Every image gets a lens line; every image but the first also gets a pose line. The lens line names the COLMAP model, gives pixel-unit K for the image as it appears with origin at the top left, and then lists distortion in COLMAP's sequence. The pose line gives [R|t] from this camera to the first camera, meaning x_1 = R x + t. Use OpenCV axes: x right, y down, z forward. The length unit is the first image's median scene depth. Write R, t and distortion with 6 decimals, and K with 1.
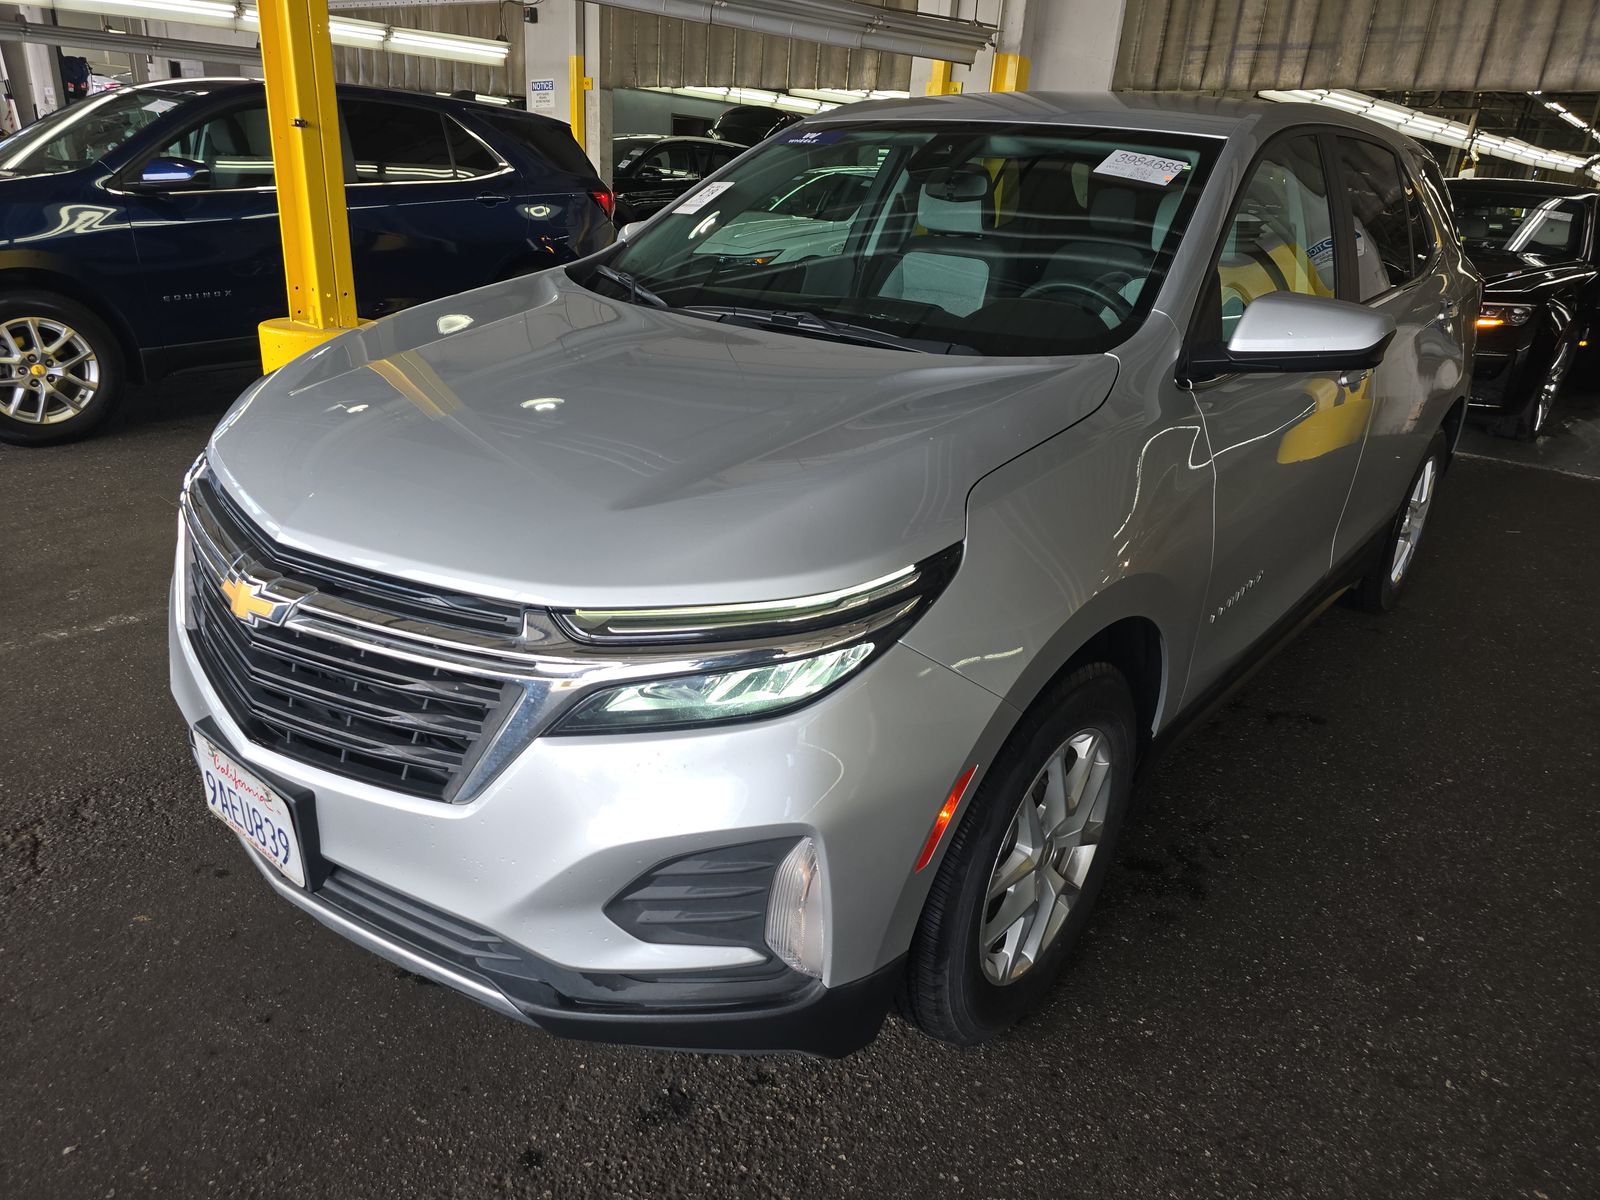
lens RADIAL K [[1077.2, 0, 801.2], [0, 1077.2, 599.7], [0, 0, 1]] dist [0.030173, -0.022983]
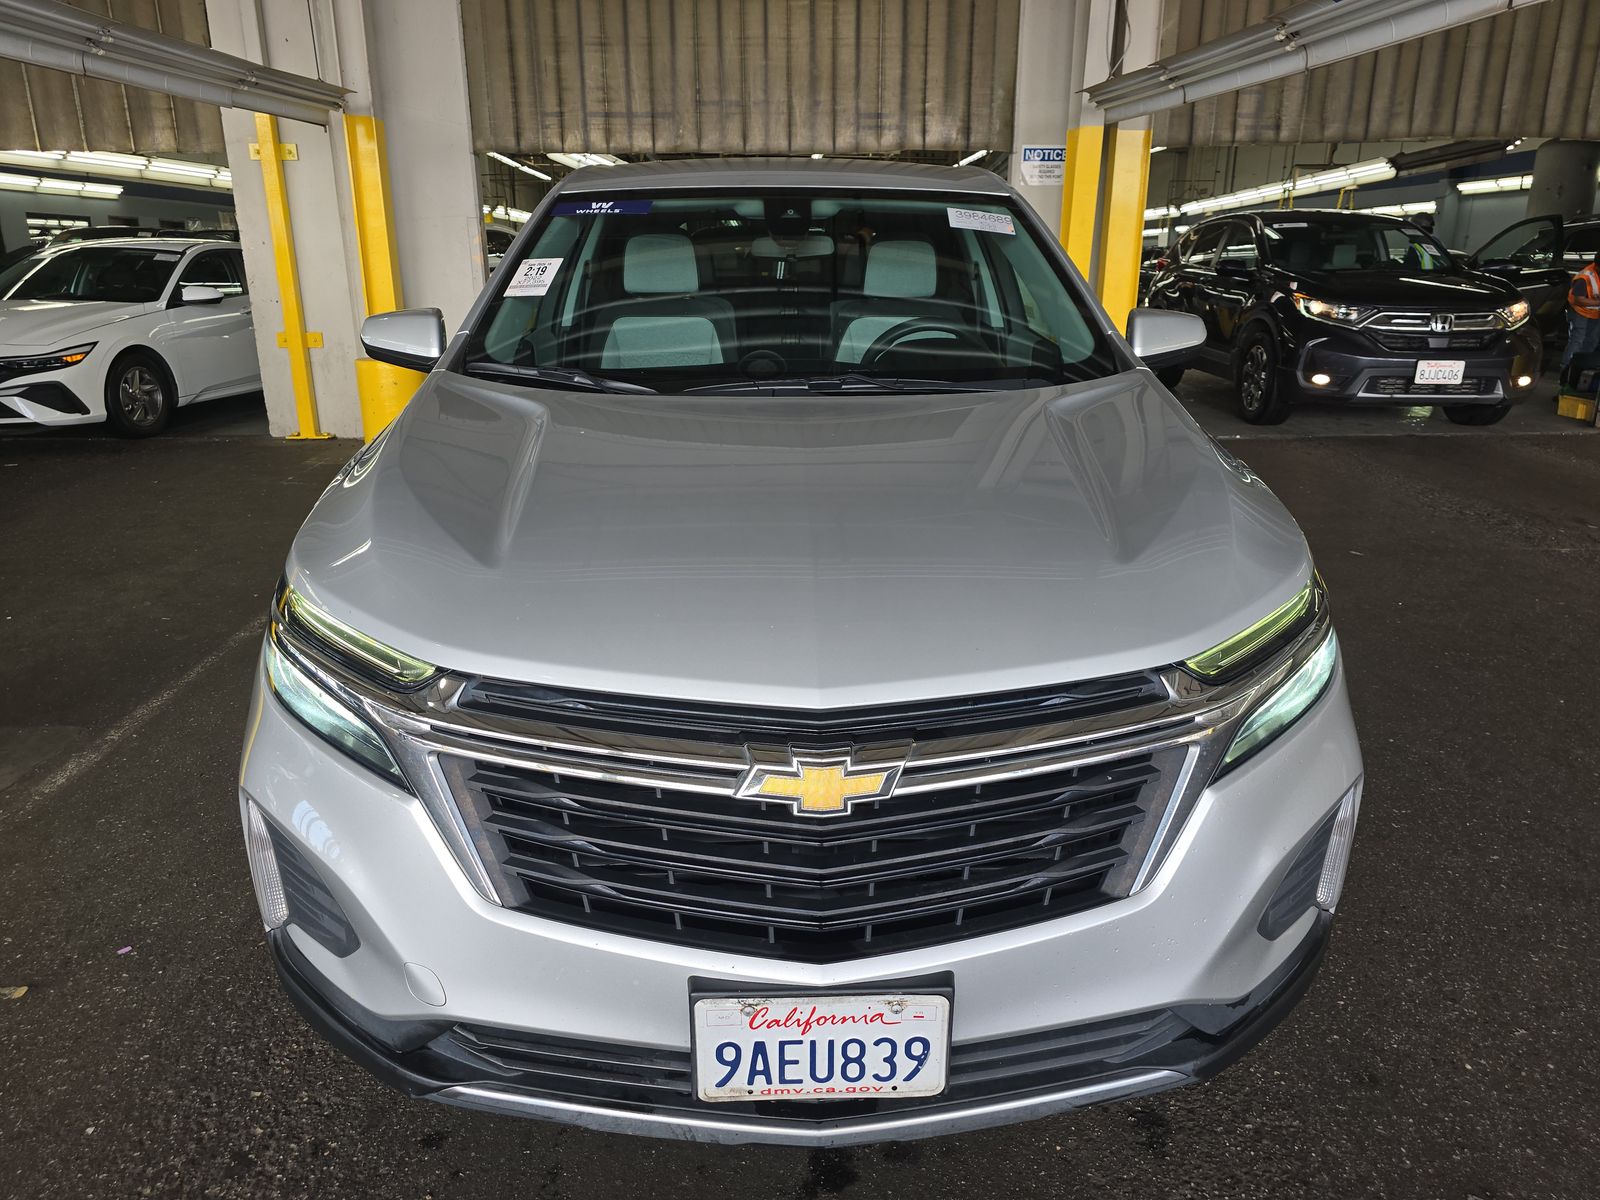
lens RADIAL K [[1077.2, 0, 810.3], [0, 1077.2, 596.1], [0, 0, 1]] dist [0.030173, -0.022983]
pose [[0.749981, -0.256720, 0.609609, -0.228436], [0.285935, 0.956881, 0.051188, -0.042520], [-0.596464, 0.135918, 0.791048, 0.081525]]
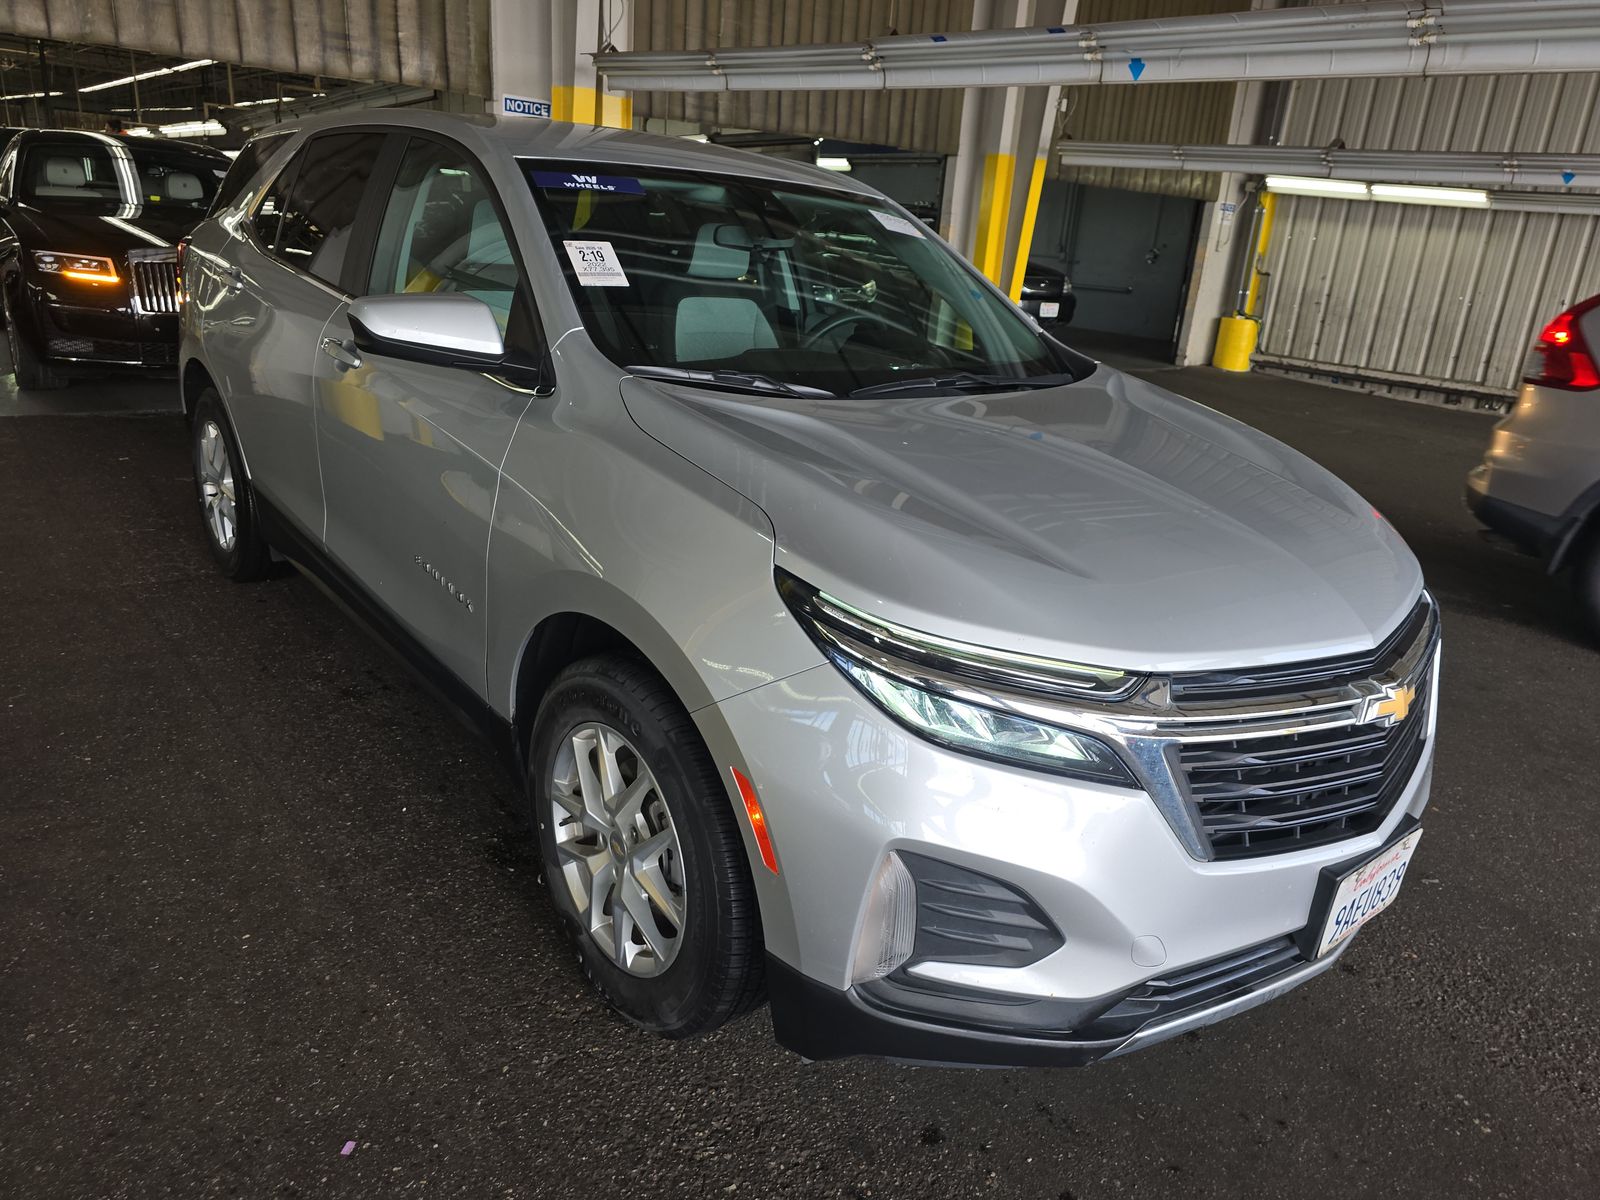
lens RADIAL K [[1077.2, 0, 805.7], [0, 1077.2, 597.7], [0, 0, 1]] dist [0.030173, -0.022983]
pose [[0.191838, -0.363974, 0.911439, -0.422037], [0.298516, 0.906326, 0.299101, -0.174586], [-0.934926, 0.214700, 0.282520, 0.349159]]
